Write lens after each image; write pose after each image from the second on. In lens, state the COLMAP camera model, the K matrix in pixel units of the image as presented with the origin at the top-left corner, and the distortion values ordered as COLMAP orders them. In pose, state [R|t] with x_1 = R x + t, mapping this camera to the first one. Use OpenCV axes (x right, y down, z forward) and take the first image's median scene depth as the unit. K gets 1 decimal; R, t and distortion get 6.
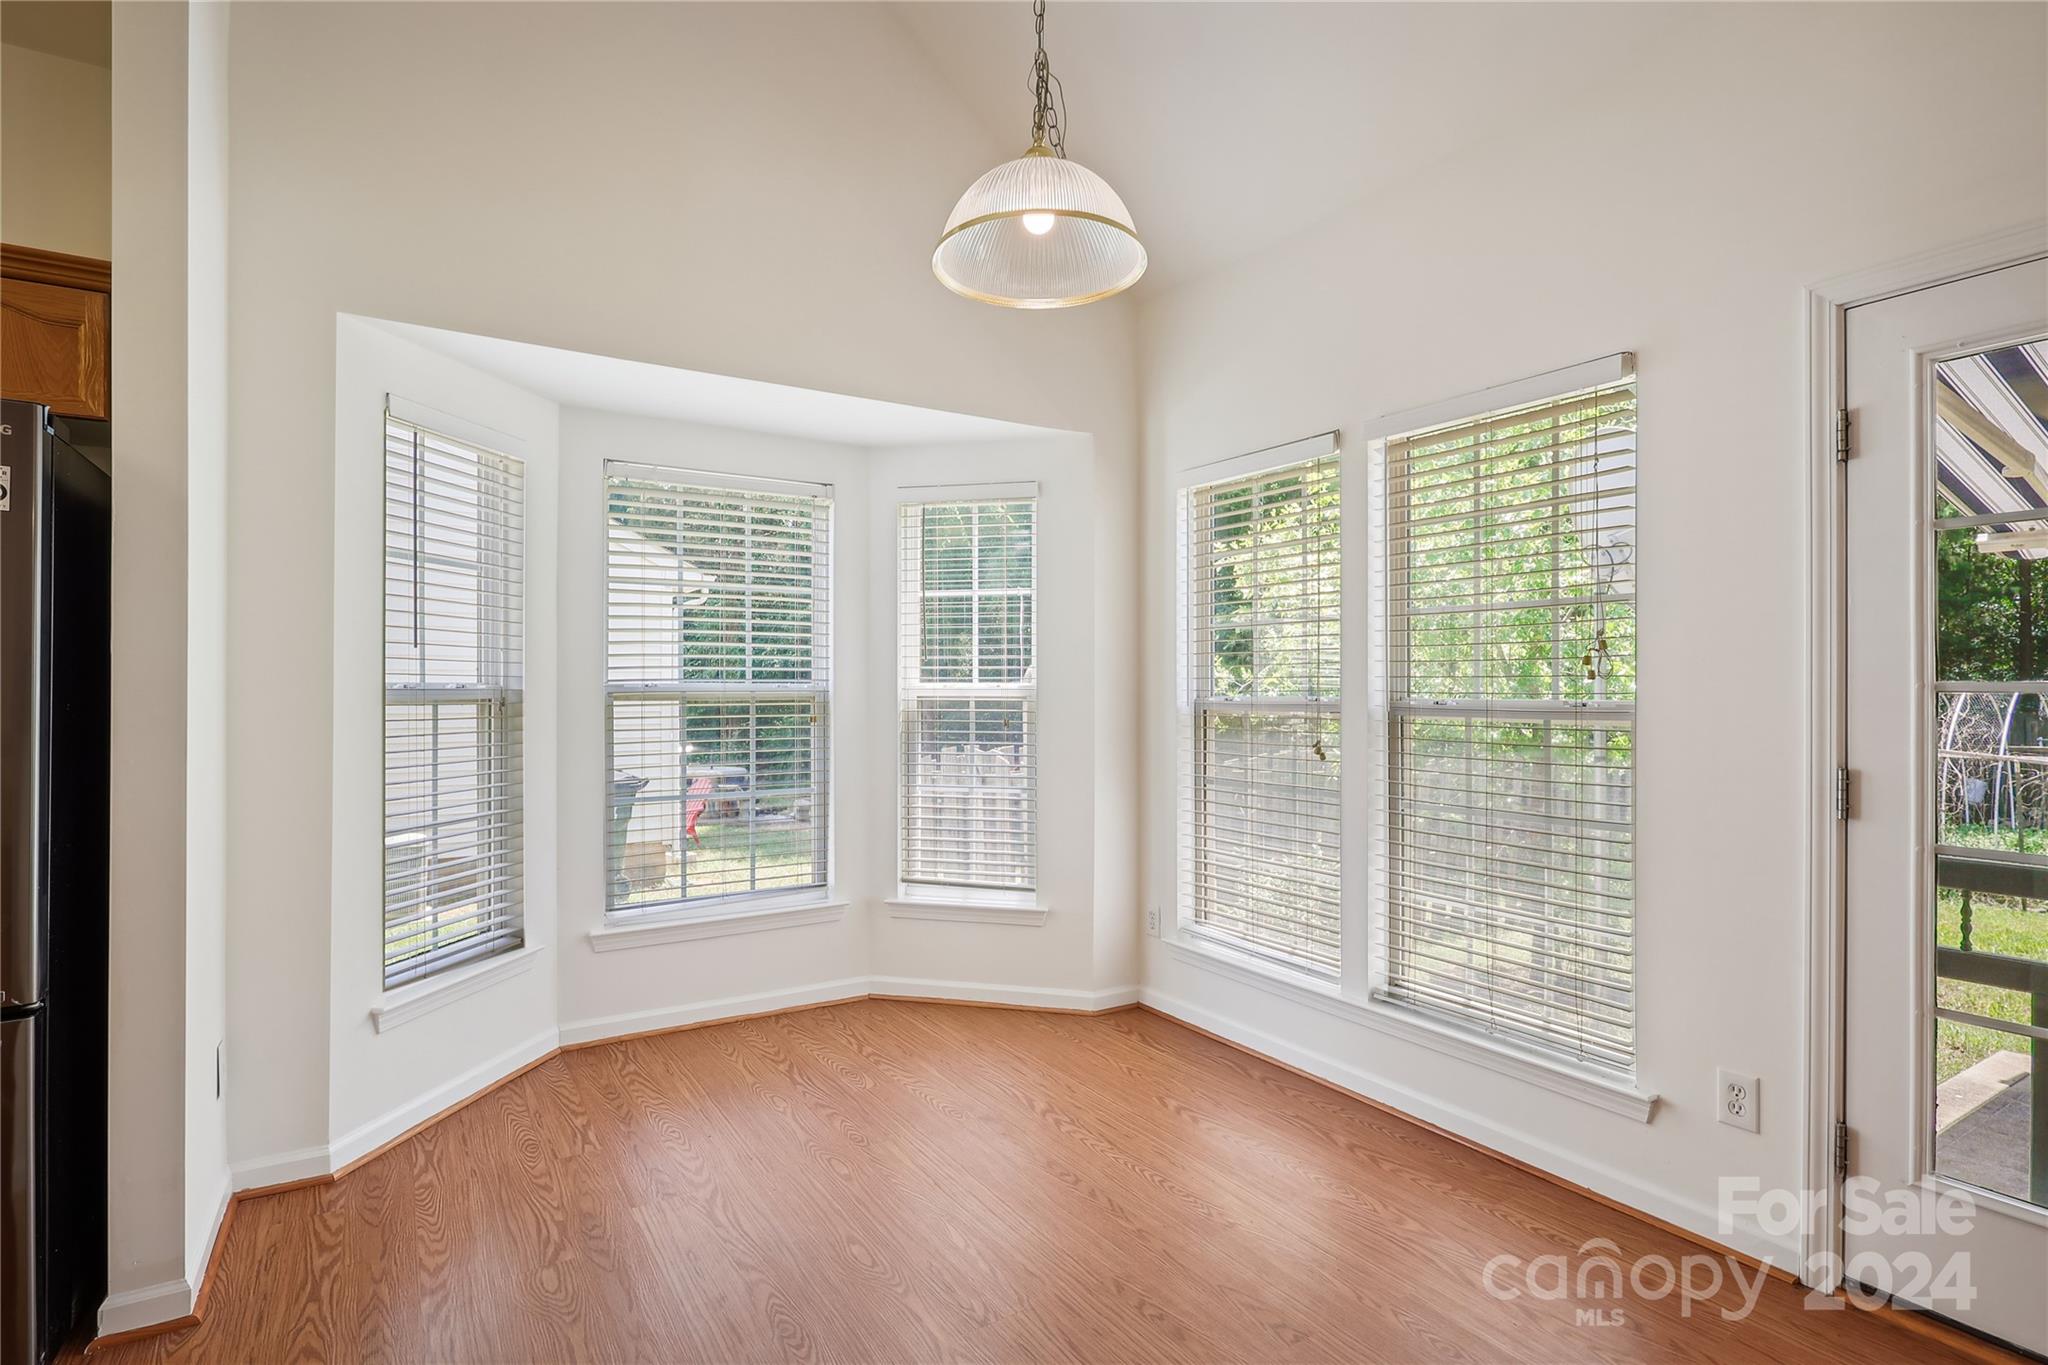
lens RADIAL K [[970.2, 0, 1010.4], [0, 970.2, 674.9], [0, 0, 1]] dist [-0.001725, 0.000183]
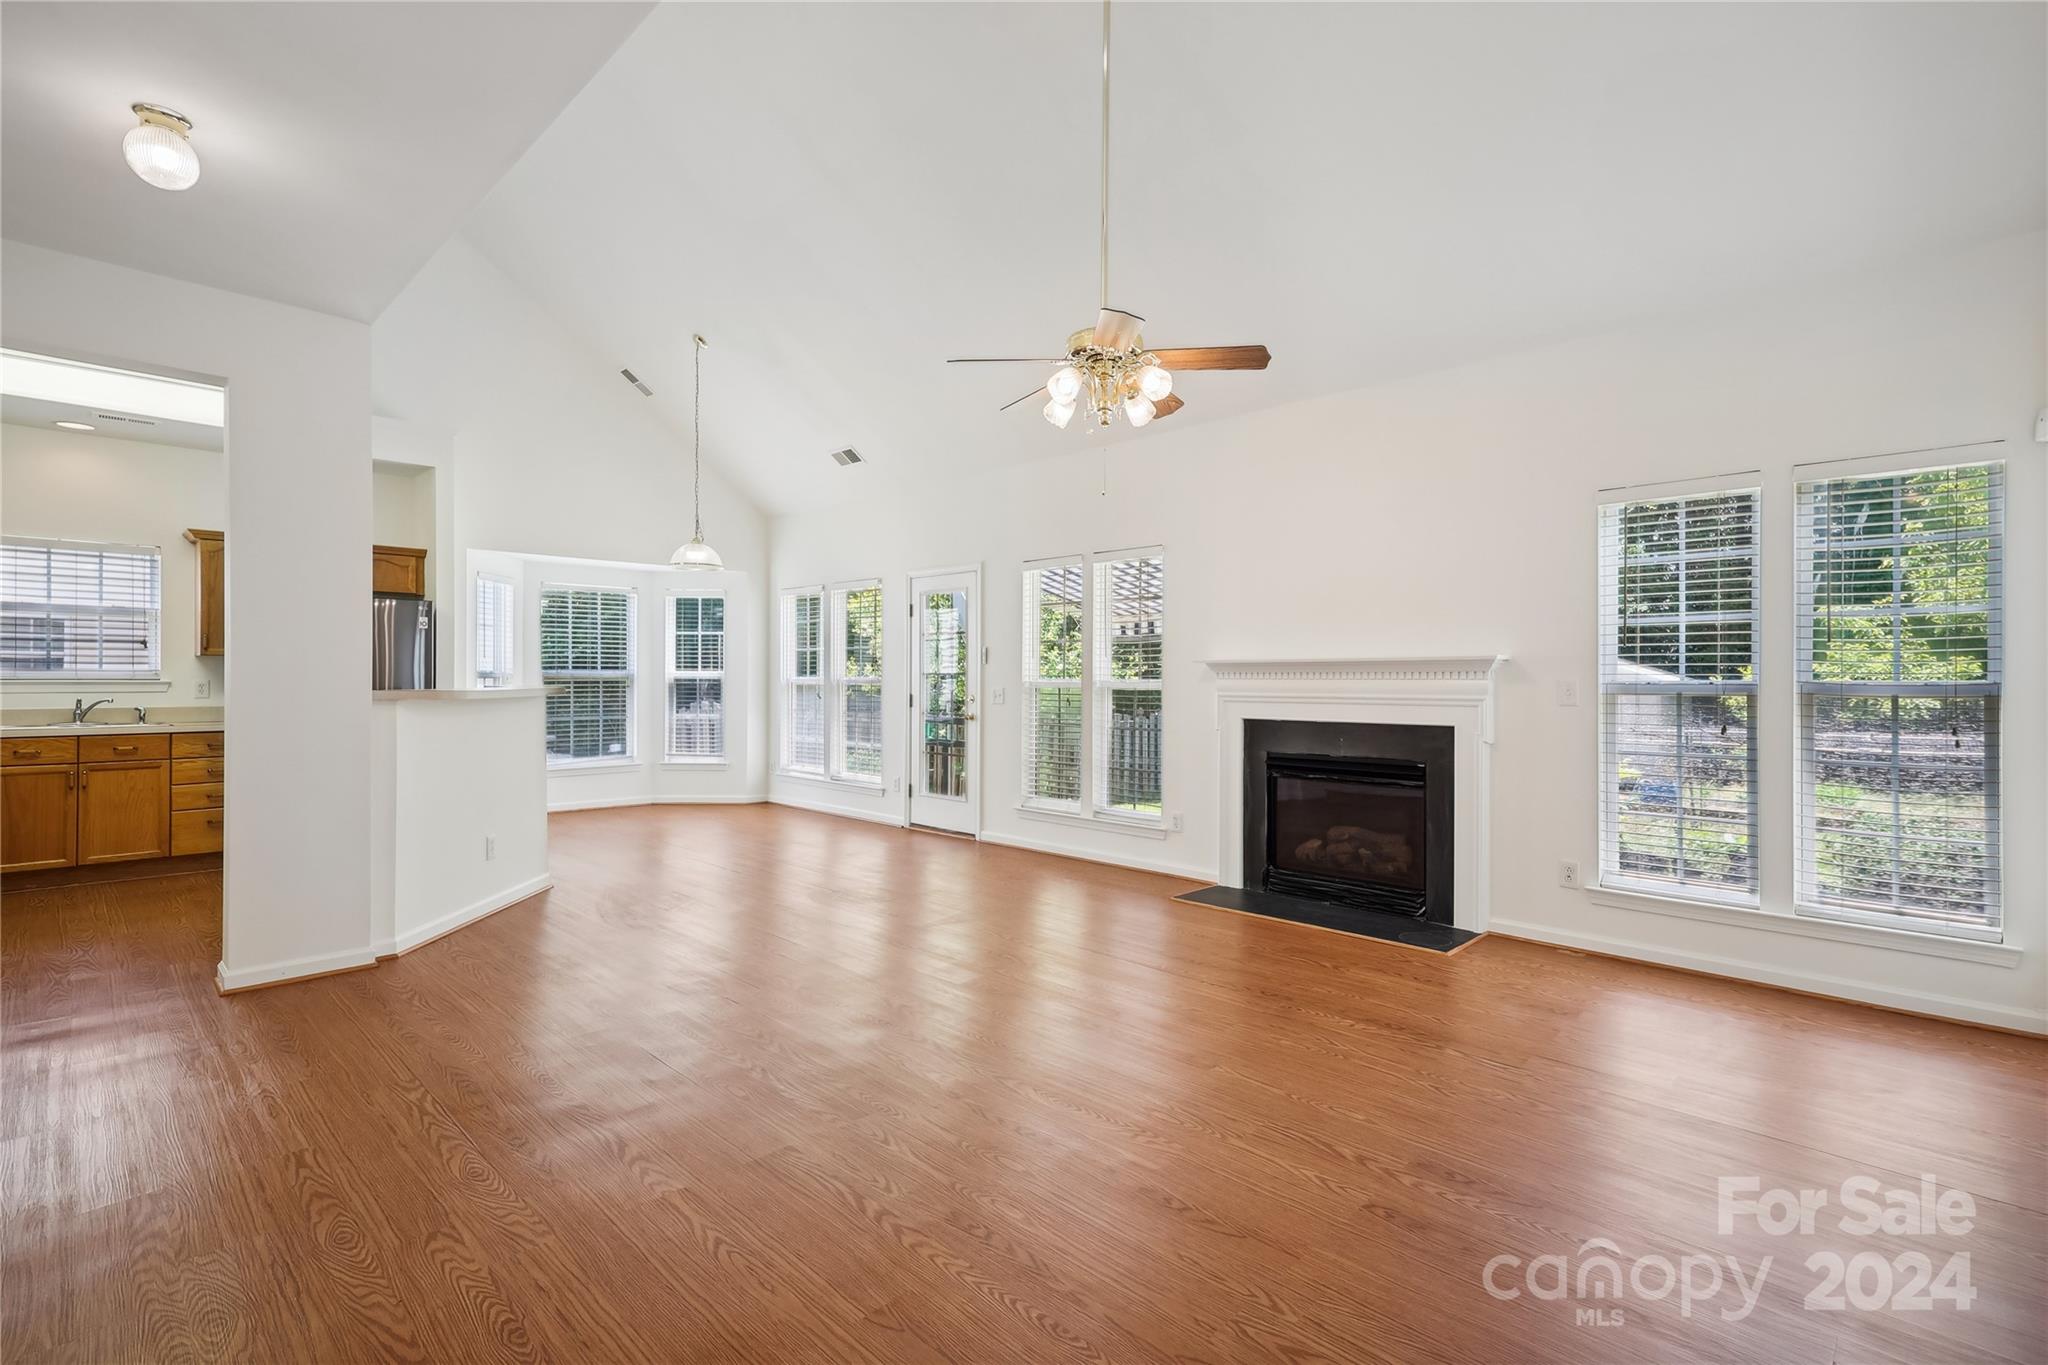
lens RADIAL K [[954.3, 0, 1024.0], [0, 954.3, 682.5], [0, 0, 1]] dist [0.015569, -0.001342]
pose [[0.976144, 0.005992, 0.217042, 0.286137], [-0.009723, 0.999823, 0.016127, -0.011522], [-0.216907, -0.017852, 0.976029, -1.784018]]
